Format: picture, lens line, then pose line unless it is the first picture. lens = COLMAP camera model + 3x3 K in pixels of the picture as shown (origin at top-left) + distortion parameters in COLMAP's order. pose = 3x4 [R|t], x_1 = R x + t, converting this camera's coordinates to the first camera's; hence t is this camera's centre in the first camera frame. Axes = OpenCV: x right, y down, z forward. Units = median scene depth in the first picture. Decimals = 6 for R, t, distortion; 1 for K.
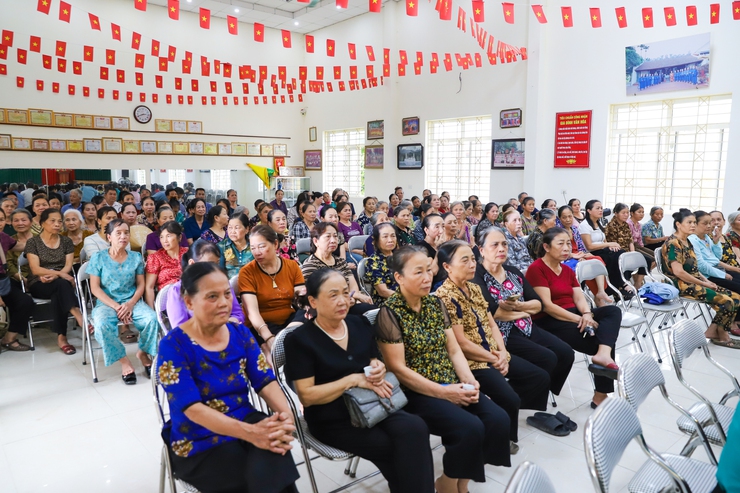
lens RADIAL K [[549.9, 0, 370.0], [0, 549.9, 246.5], [0, 0, 1]] dist [-0.051573, 0.000820]
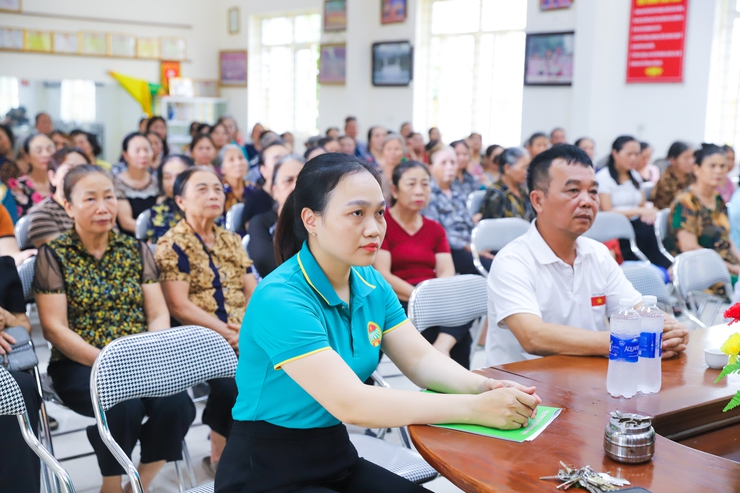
lens RADIAL K [[1068.8, 0, 370.0], [0, 1068.8, 246.5], [0, 0, 1]] dist [0.146070, 0.055468]
pose [[0.997960, 0.023938, -0.059193, 0.145851], [-0.023979, 0.999712, 0.000011, 0.027108], [0.059176, 0.001409, 0.998247, -0.108188]]
